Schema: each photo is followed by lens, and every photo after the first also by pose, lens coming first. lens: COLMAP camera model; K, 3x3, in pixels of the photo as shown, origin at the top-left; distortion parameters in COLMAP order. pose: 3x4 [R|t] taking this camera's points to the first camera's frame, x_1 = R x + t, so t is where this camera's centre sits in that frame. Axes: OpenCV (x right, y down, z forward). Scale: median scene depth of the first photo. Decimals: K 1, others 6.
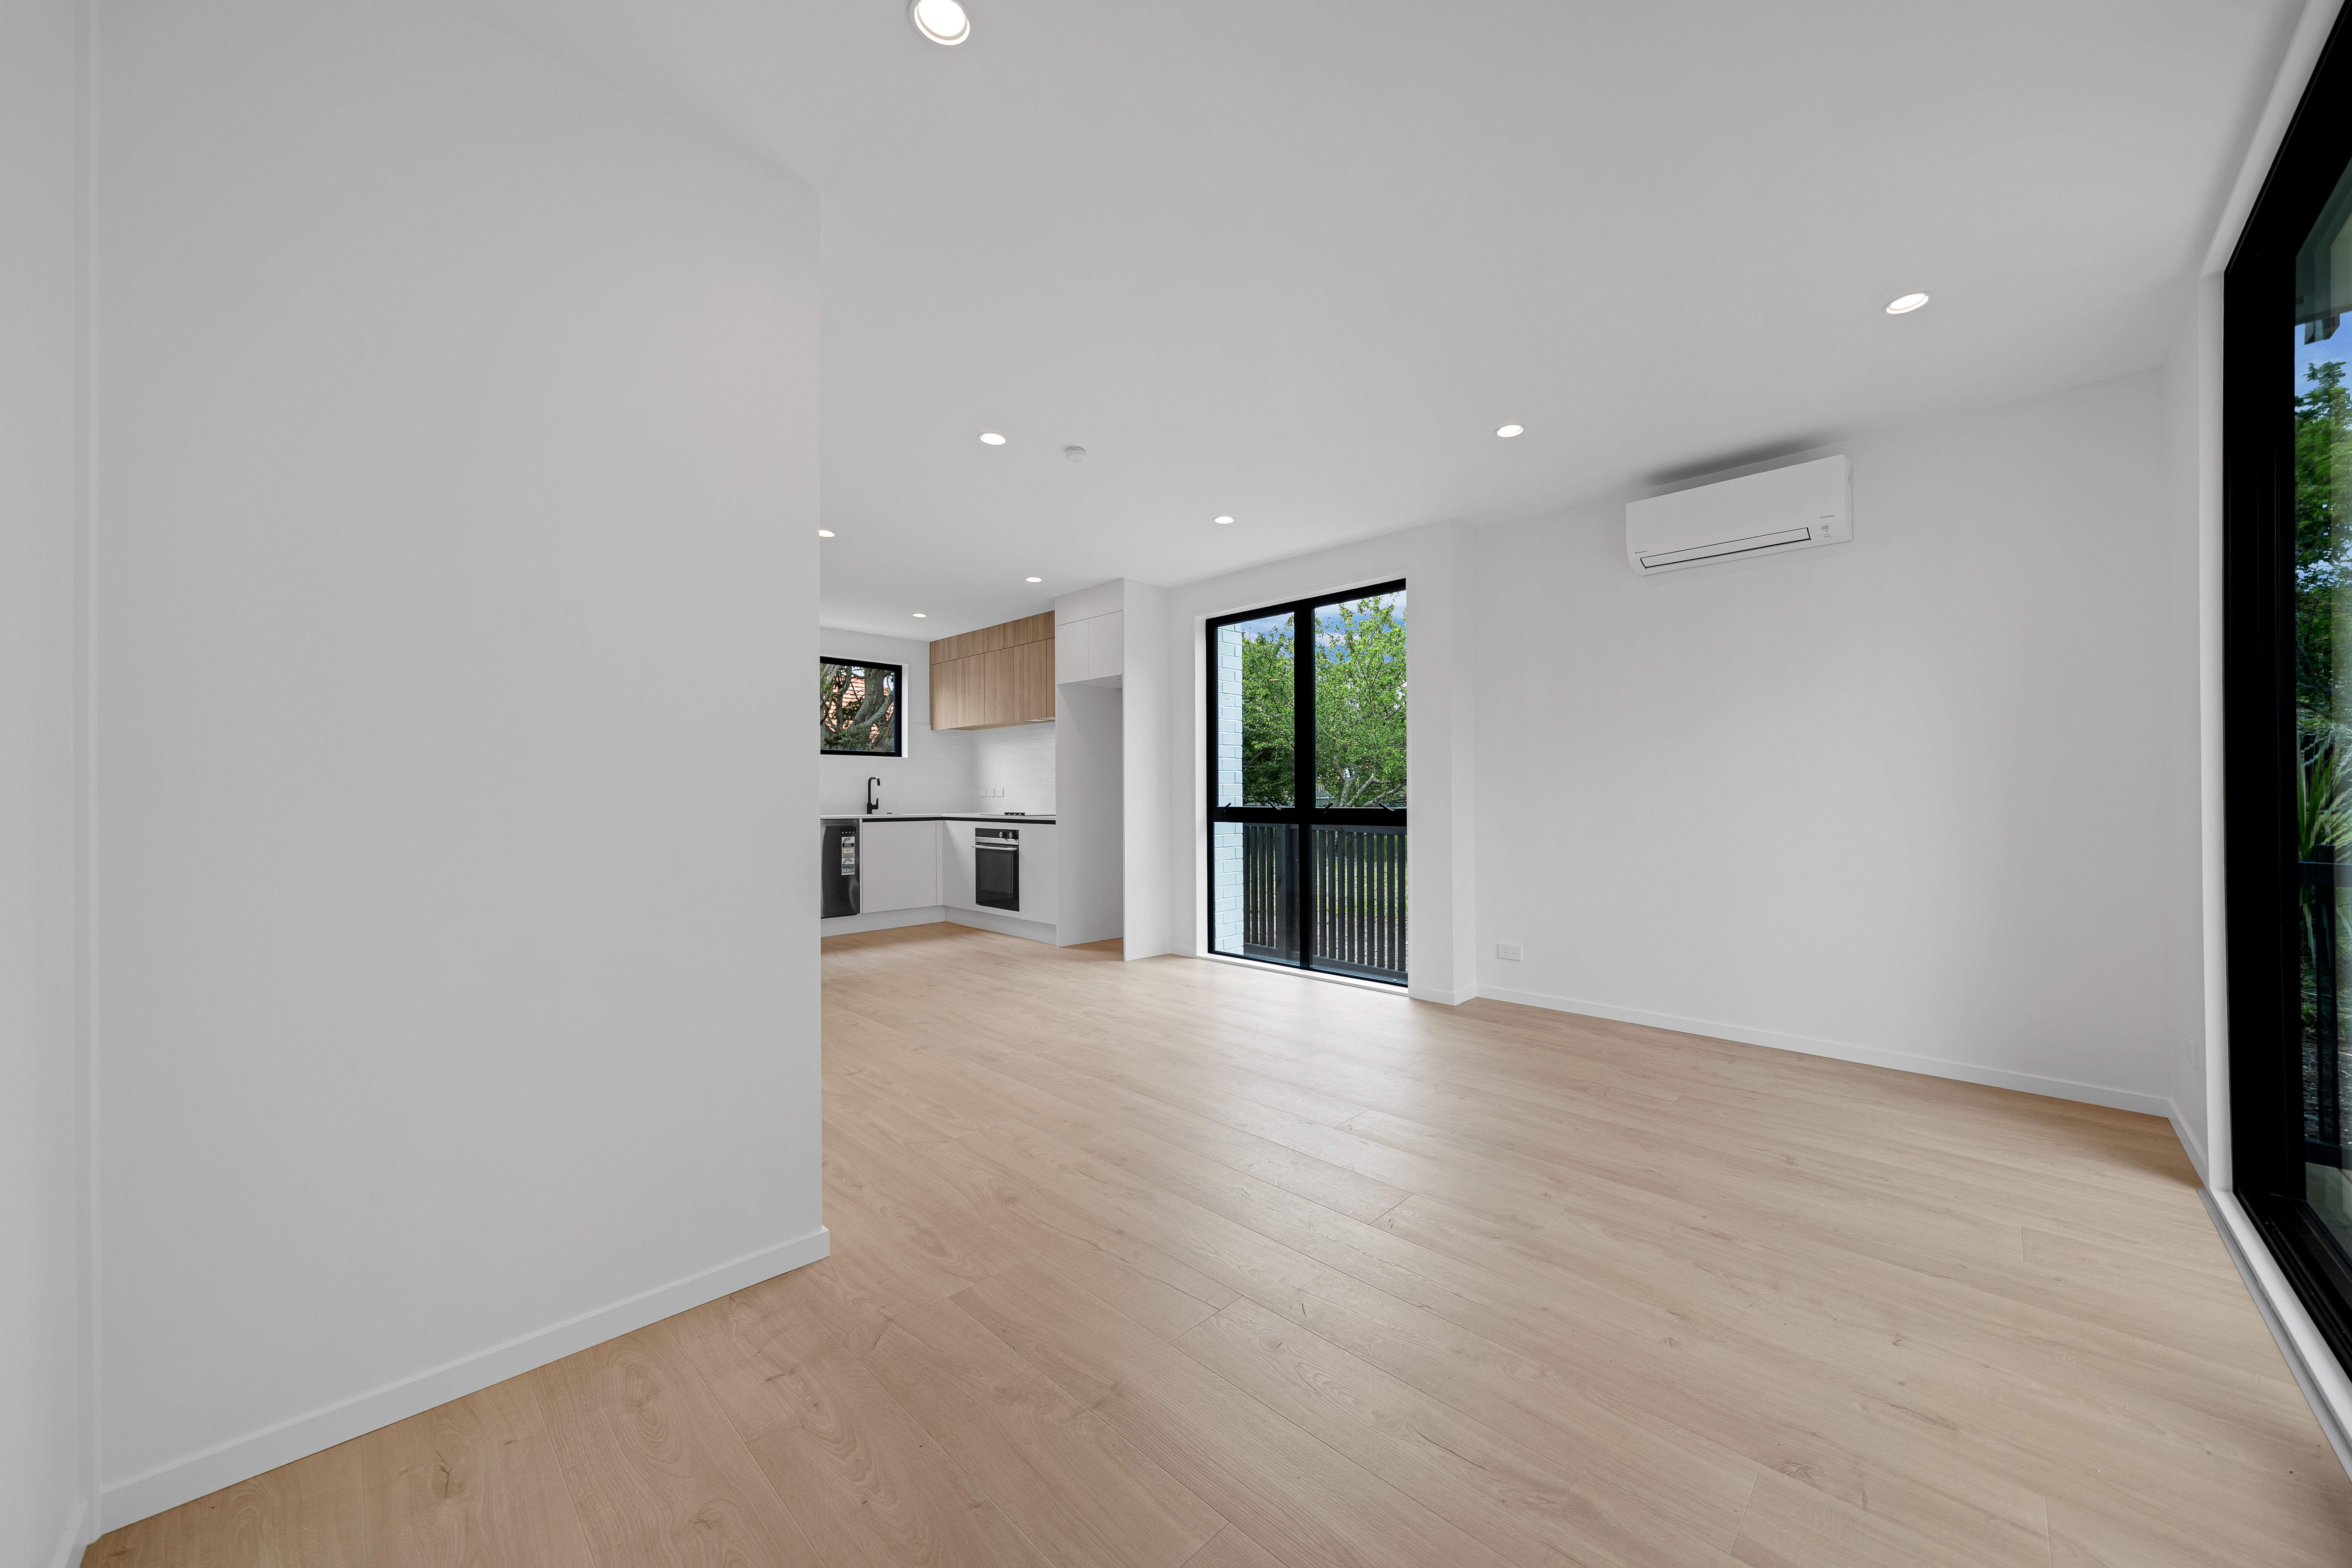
lens RADIAL K [[895.1, 0, 1186.9], [0, 895.1, 789.2], [0, 0, 1]] dist [-0.001954, 0.000240]
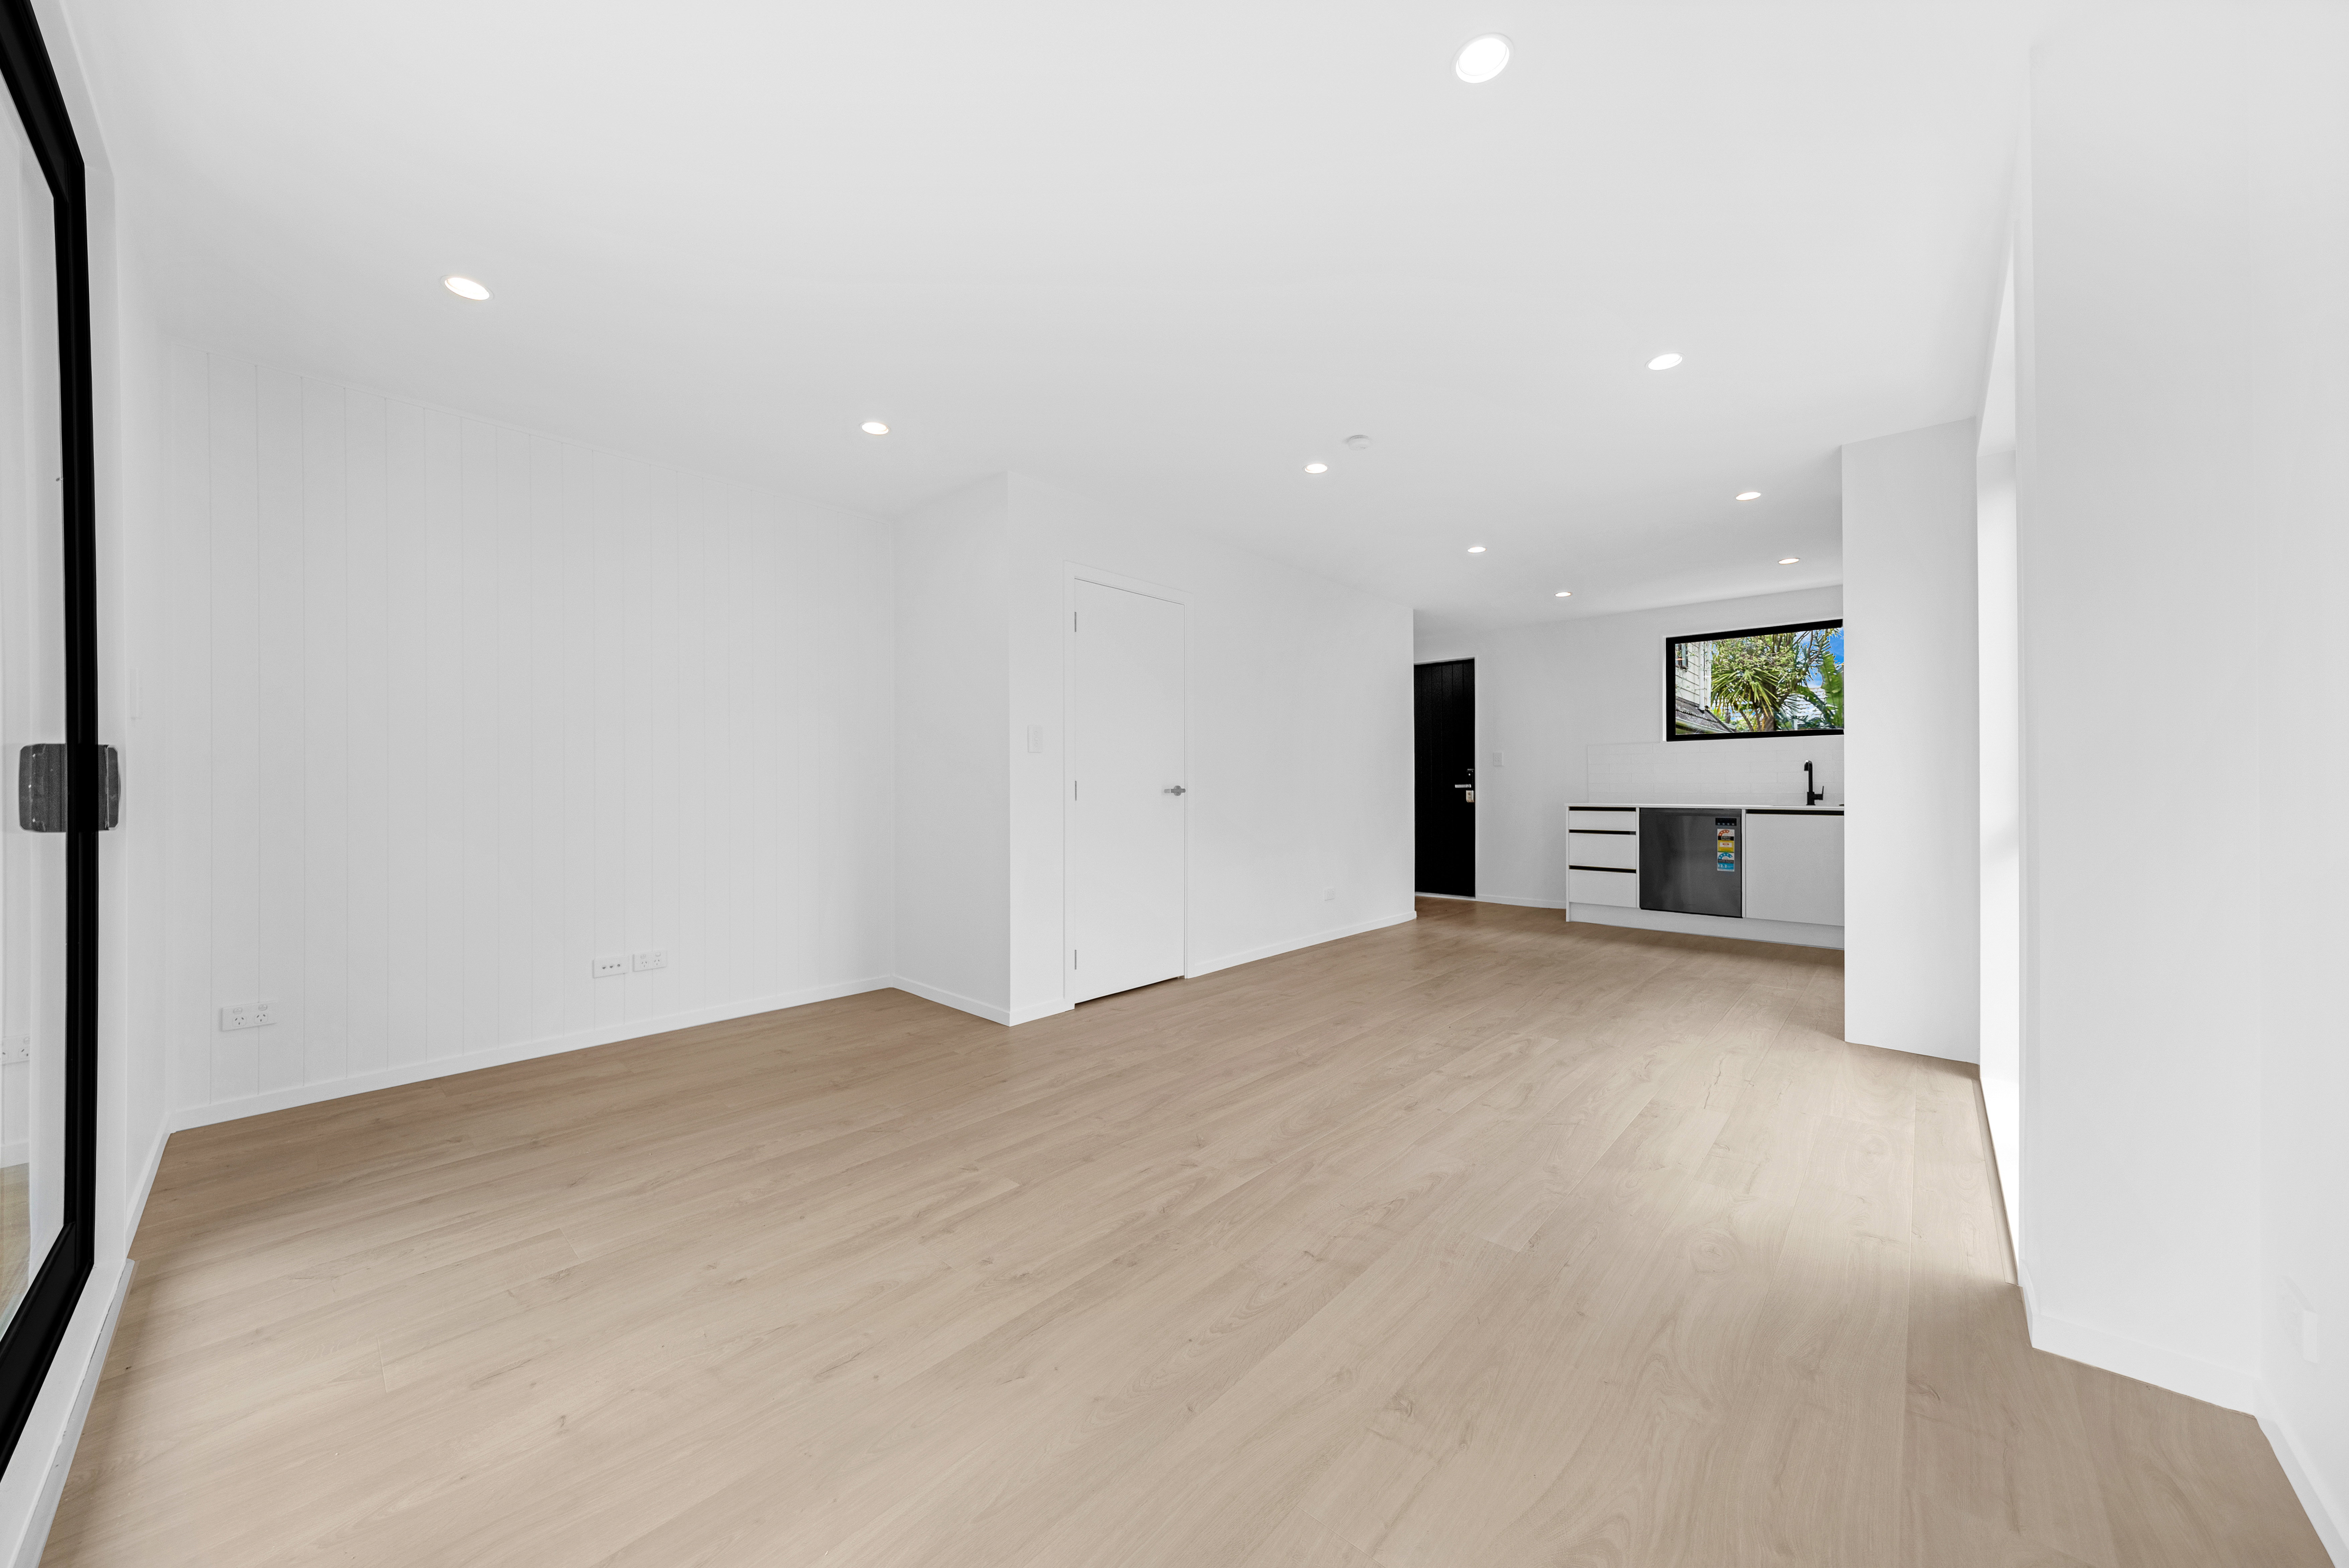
lens RADIAL K [[799.3, 0, 1166.2], [0, 799.3, 782.5], [0, 0, 1]] dist [-0.007325, -0.000013]
pose [[0.000264, -0.003473, -0.999994, 0.429239], [0.011249, 0.999931, -0.003470, 0.002162], [0.999937, -0.011248, 0.000303, 0.436192]]
